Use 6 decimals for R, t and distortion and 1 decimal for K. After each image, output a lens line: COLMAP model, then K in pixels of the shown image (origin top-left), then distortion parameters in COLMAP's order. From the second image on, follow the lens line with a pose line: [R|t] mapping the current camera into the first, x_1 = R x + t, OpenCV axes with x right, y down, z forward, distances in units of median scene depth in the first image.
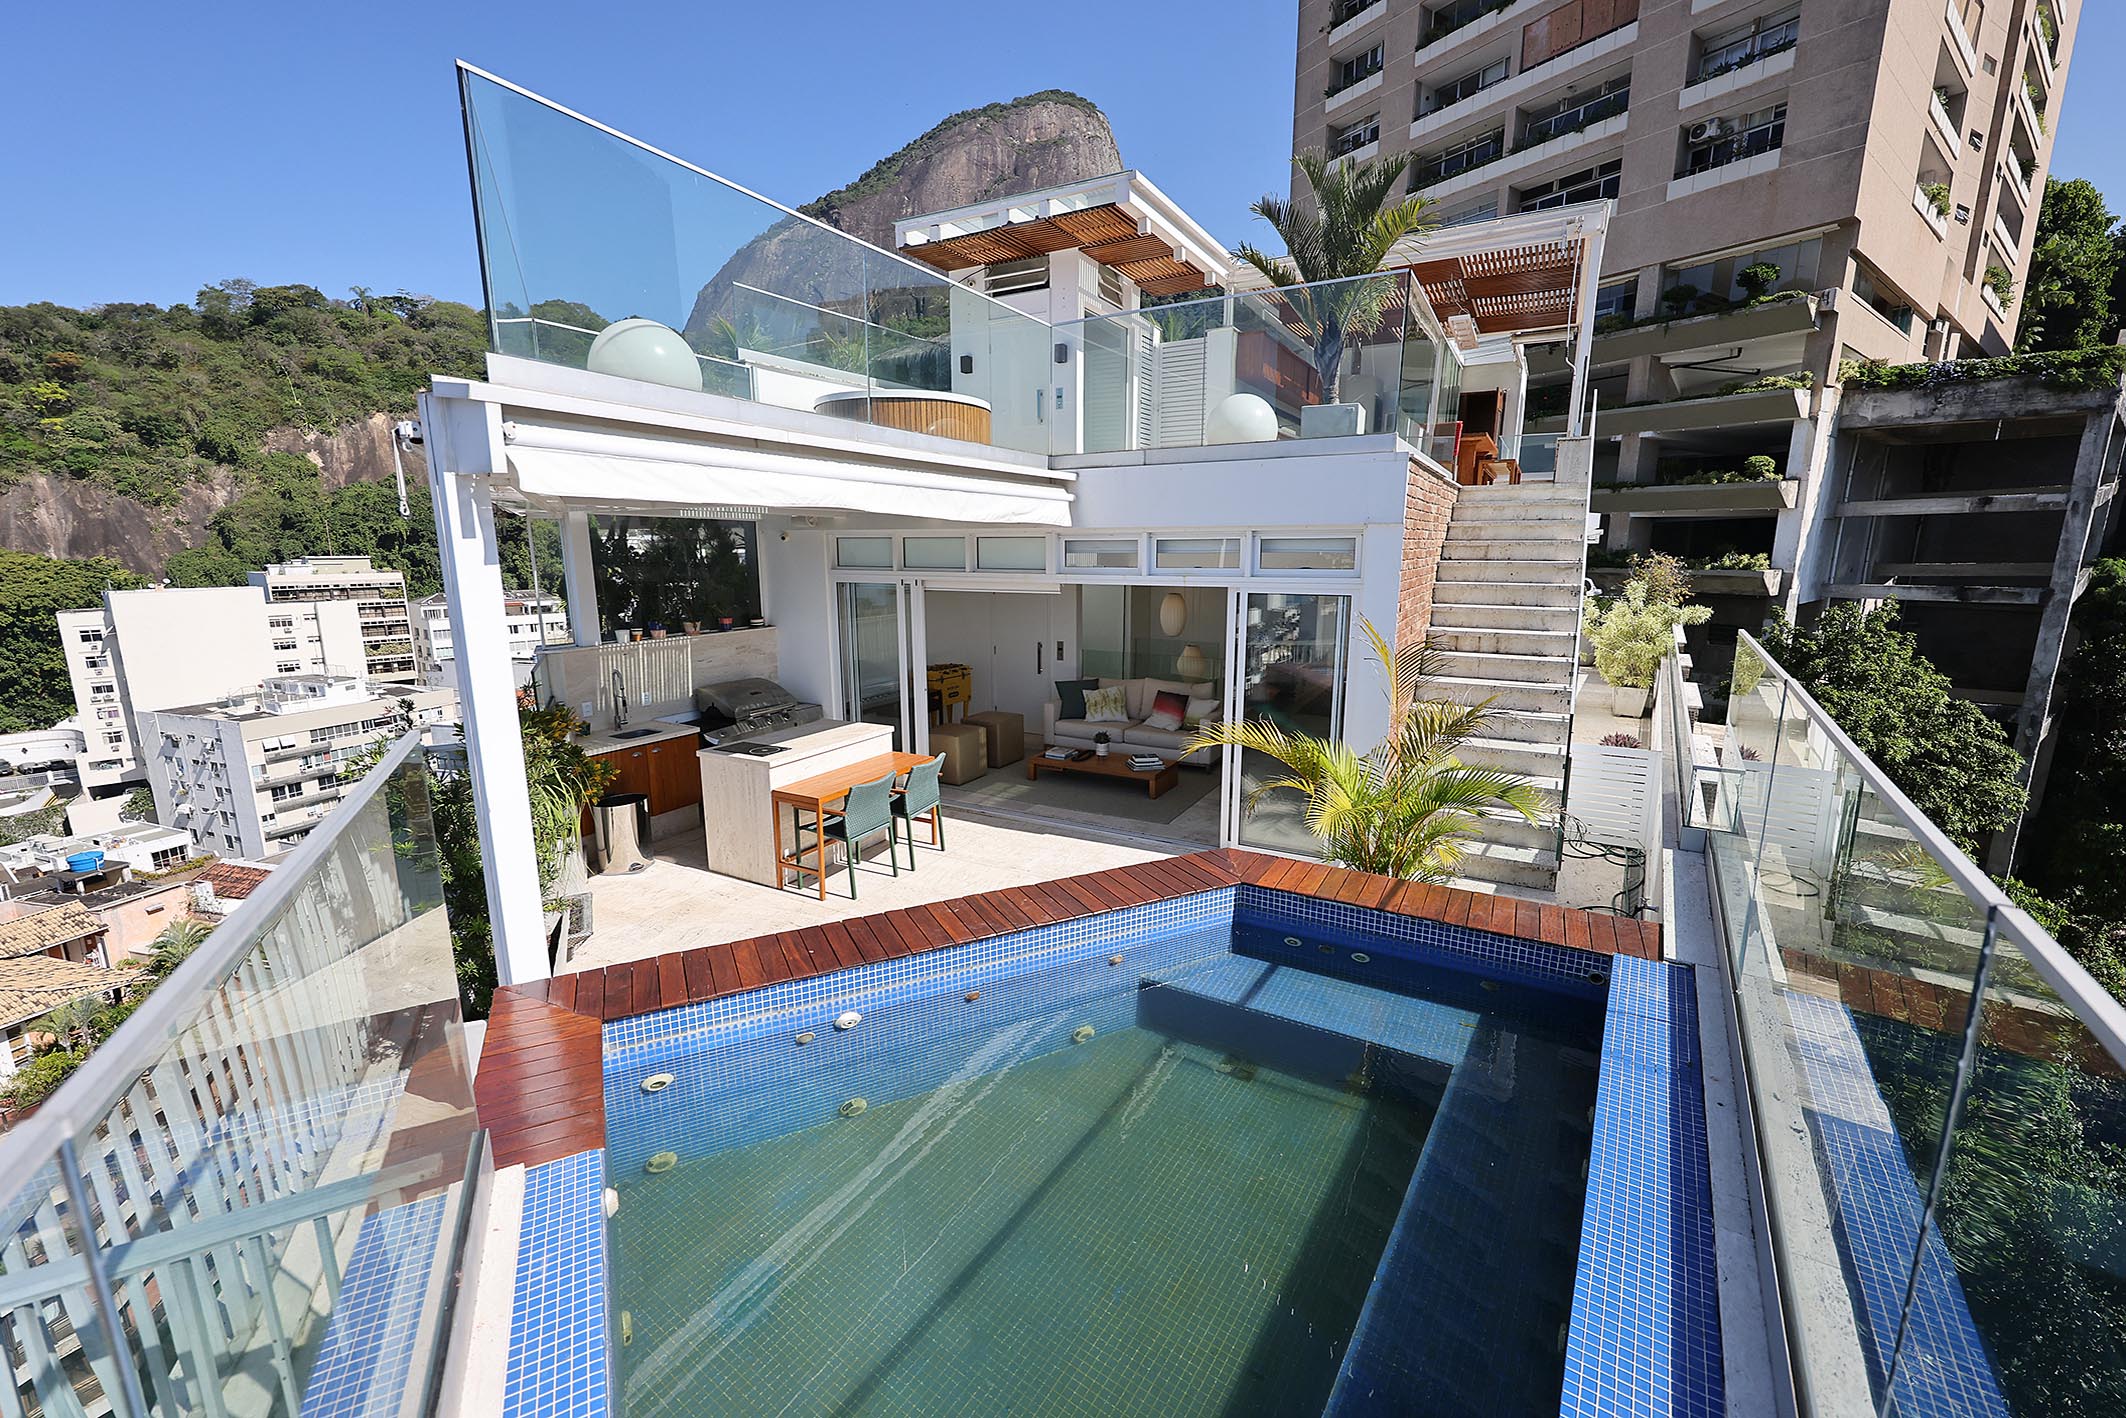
lens RADIAL K [[855.9, 0, 1056.1], [0, 855.9, 704.7], [0, 0, 1]] dist [-0.002302, 0.000503]
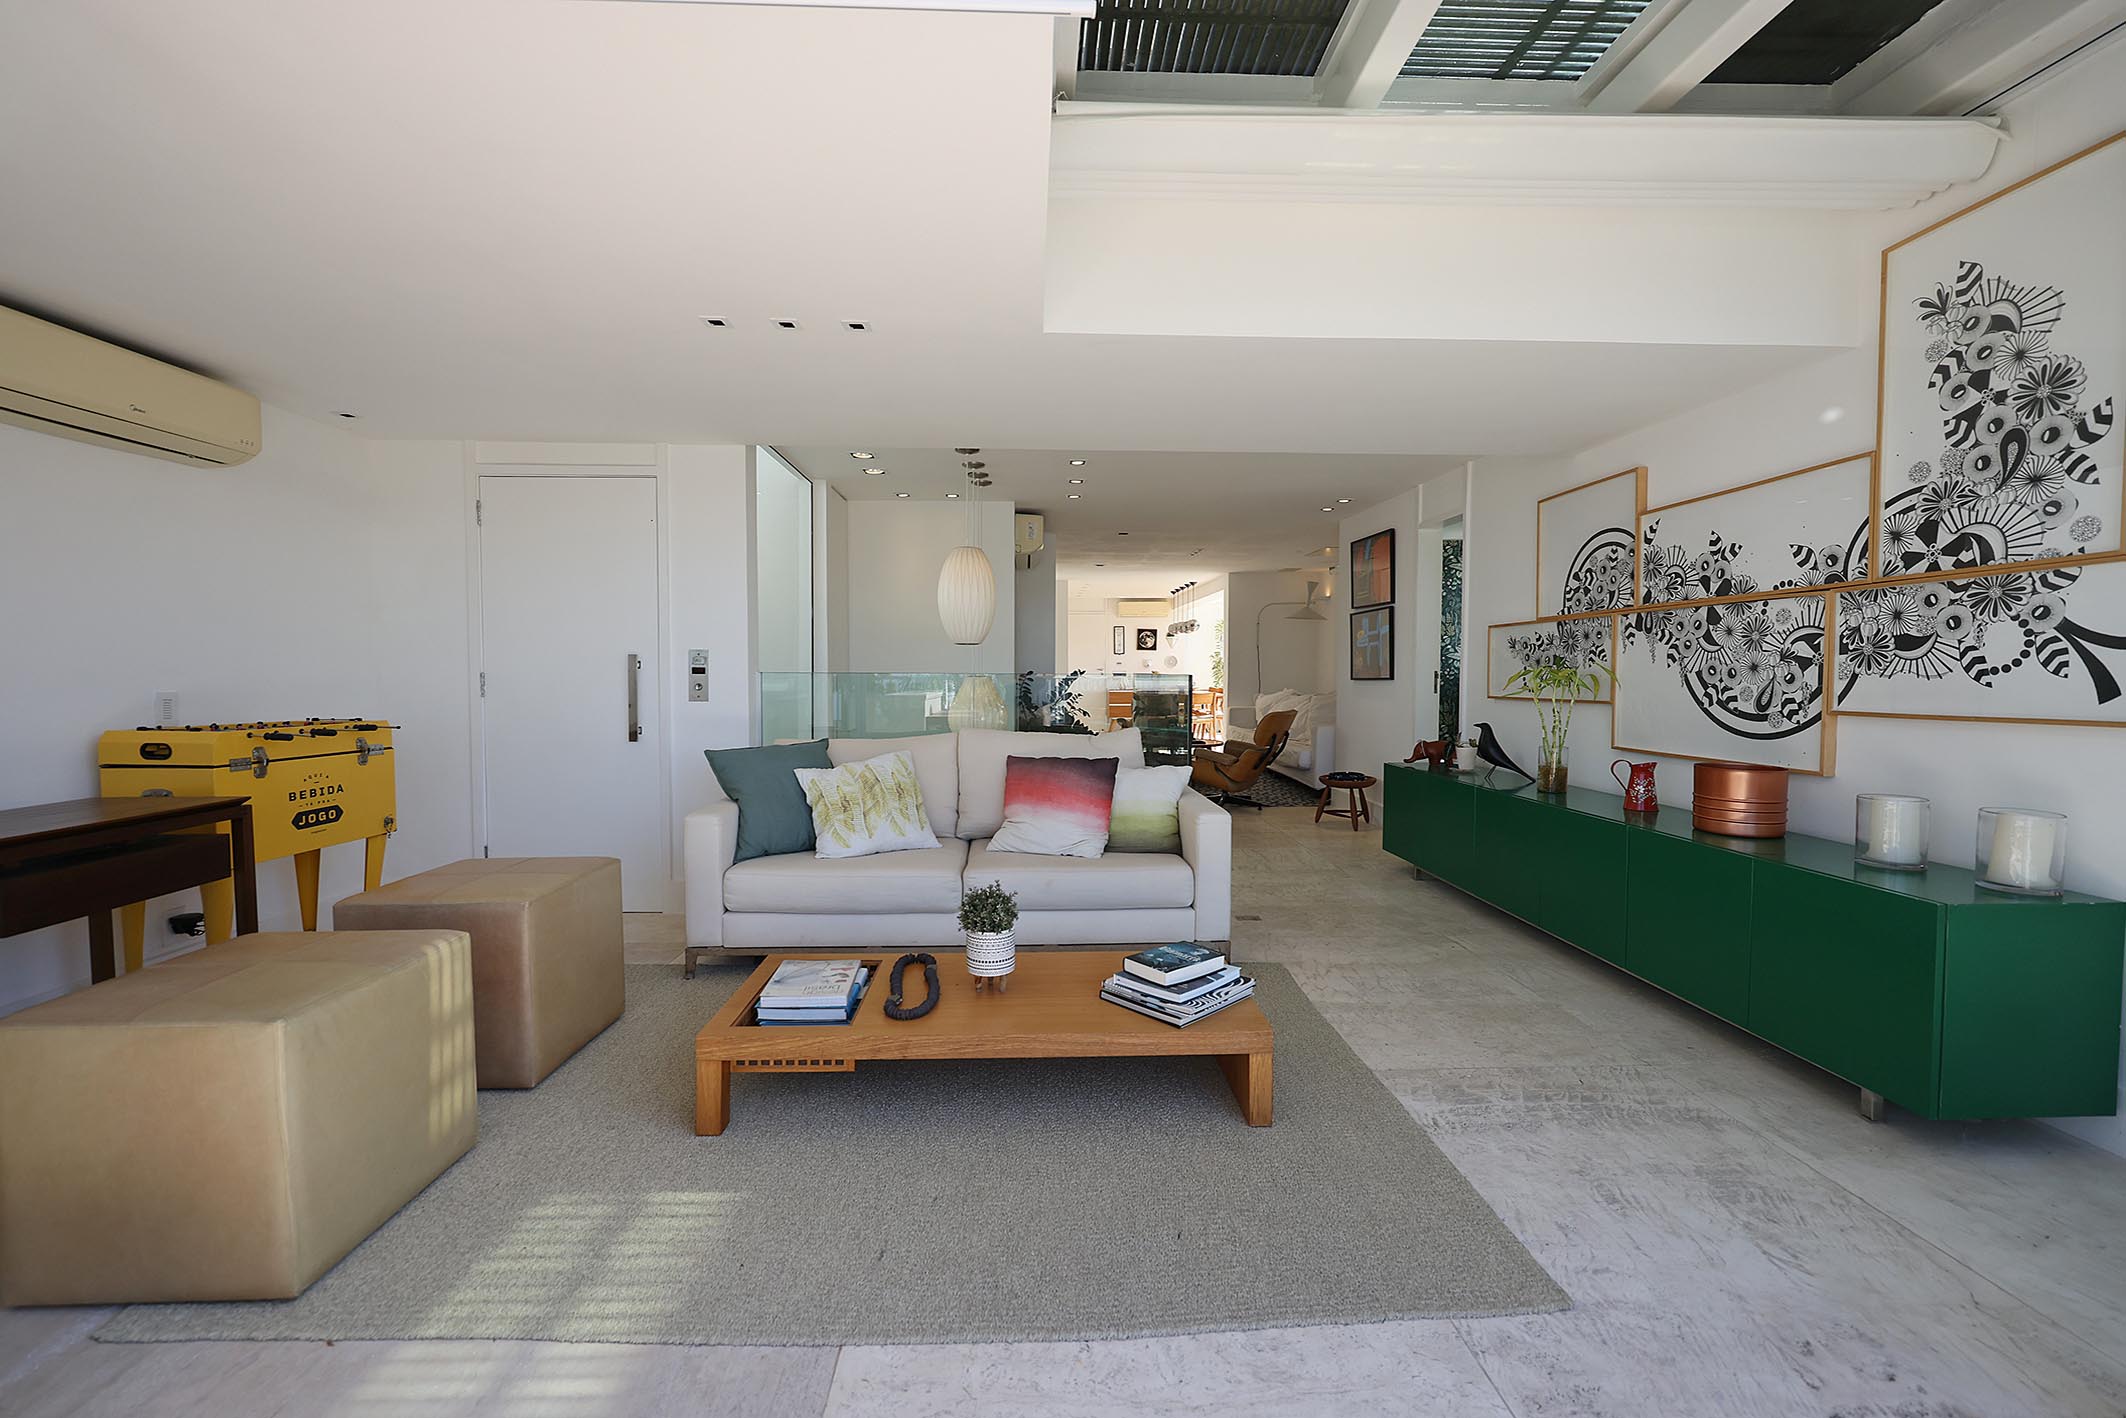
lens RADIAL K [[855.9, 0, 1052.9], [0, 855.9, 711.9], [0, 0, 1]] dist [-0.002302, 0.000503]
pose [[0.856398, -0.020865, 0.515895, -0.067976], [0.090460, 0.989791, -0.110135, 0.008747], [-0.508330, 0.140988, 0.849543, 0.757030]]
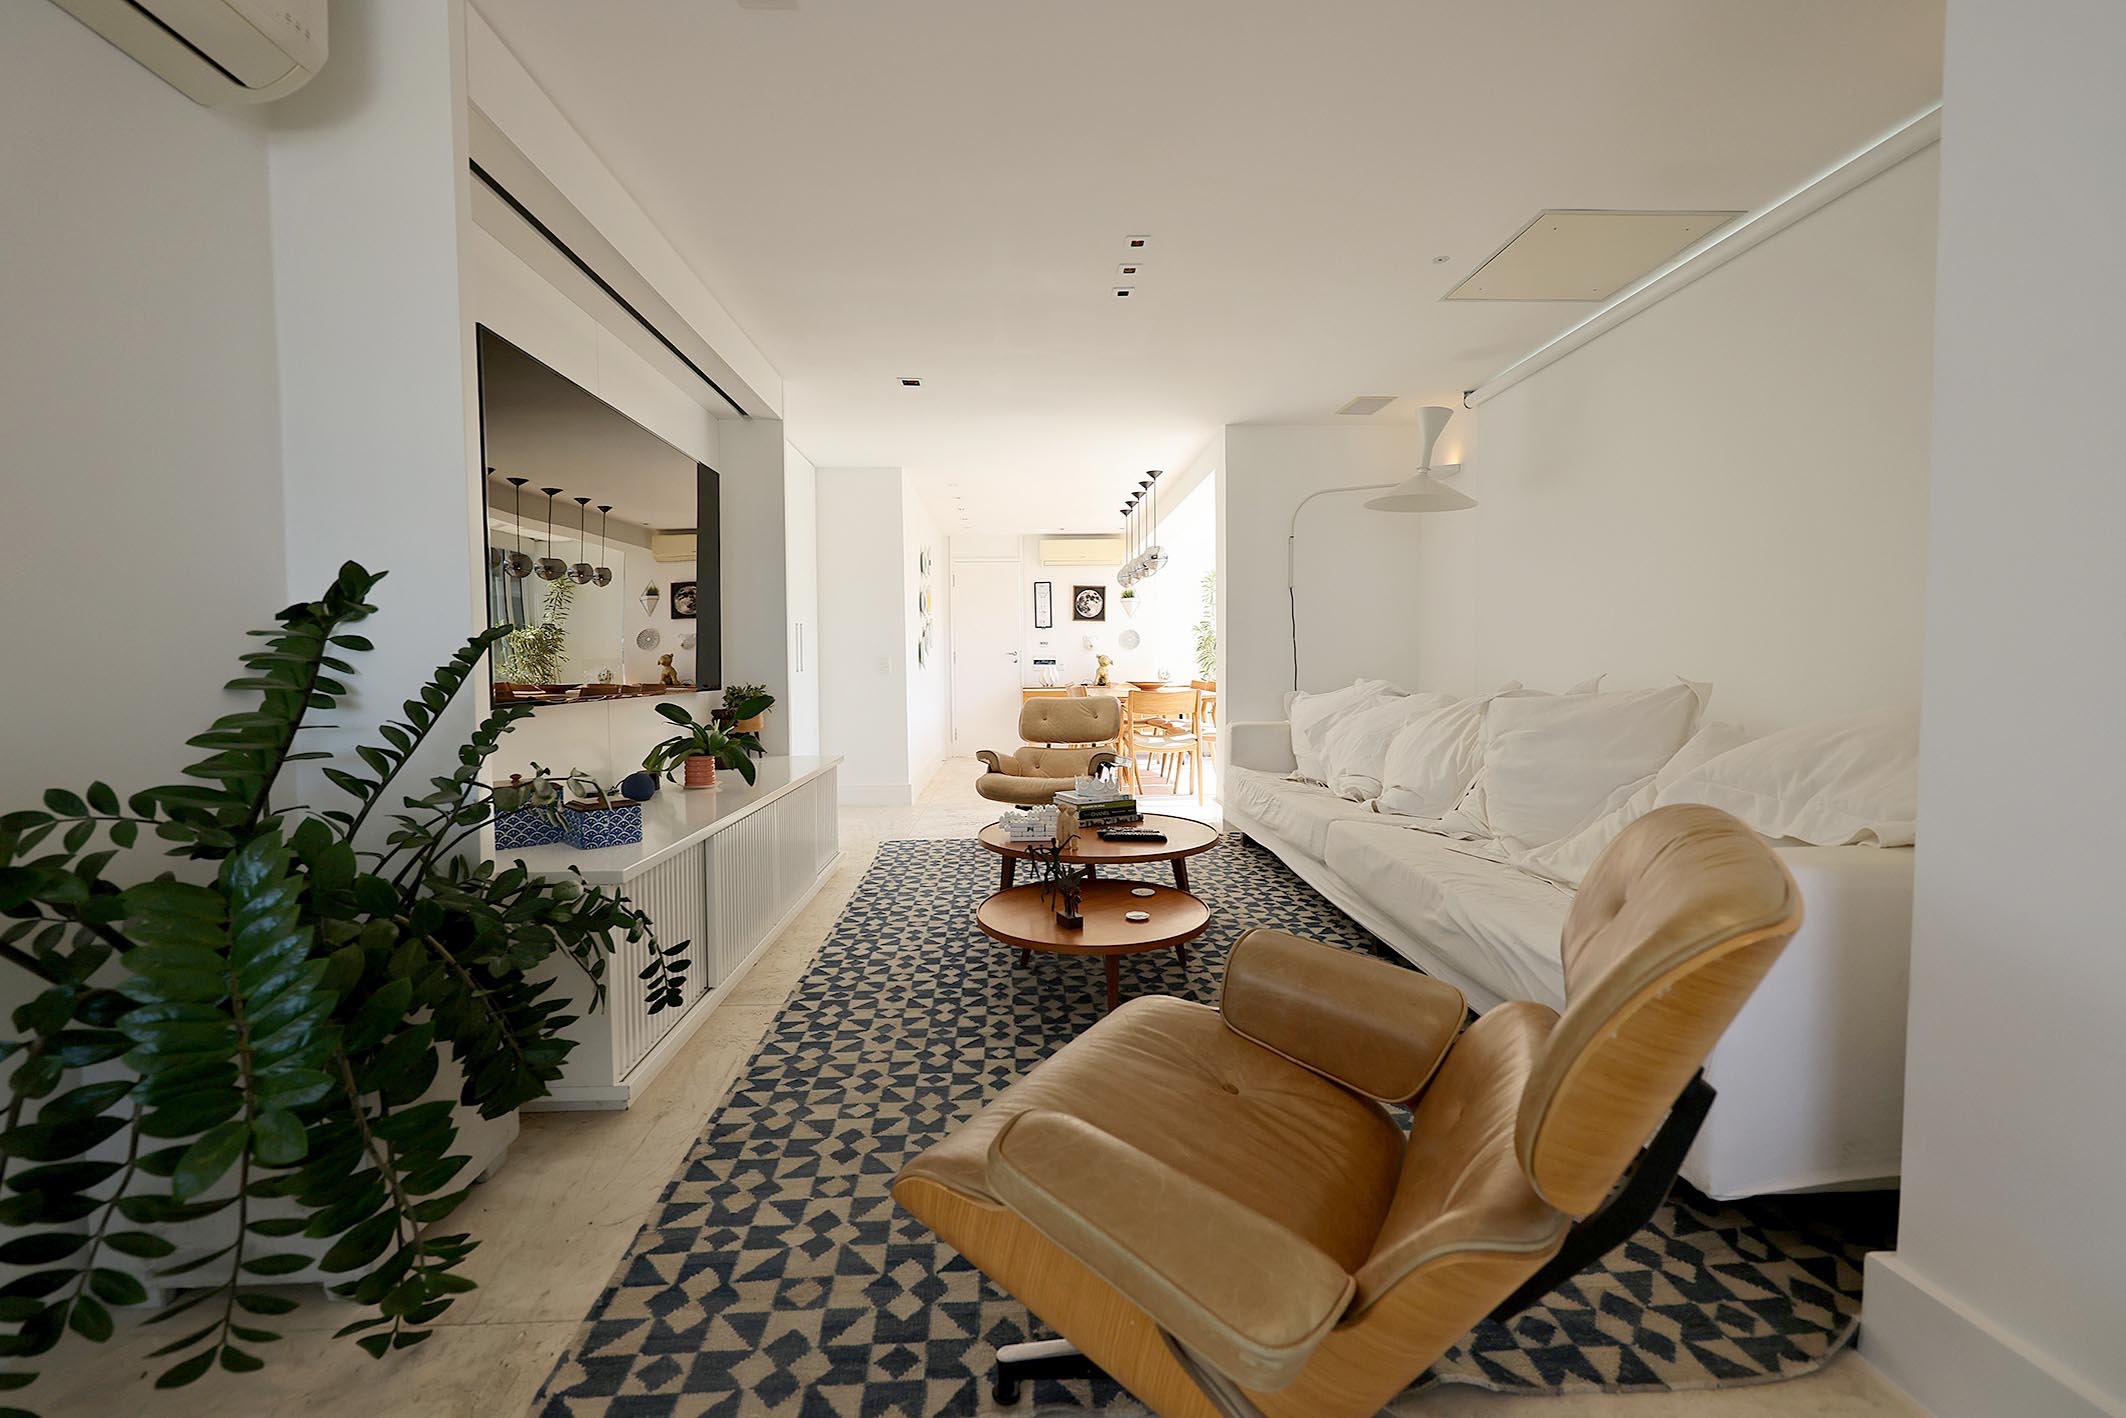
lens RADIAL K [[855.9, 0, 1047.4], [0, 855.9, 713.2], [0, 0, 1]] dist [-0.002302, 0.000503]
pose [[0.854365, -0.030452, 0.518780, 0.405698], [0.099914, 0.989283, -0.106475, -0.071576], [-0.509978, 0.142802, 0.848251, 1.274187]]
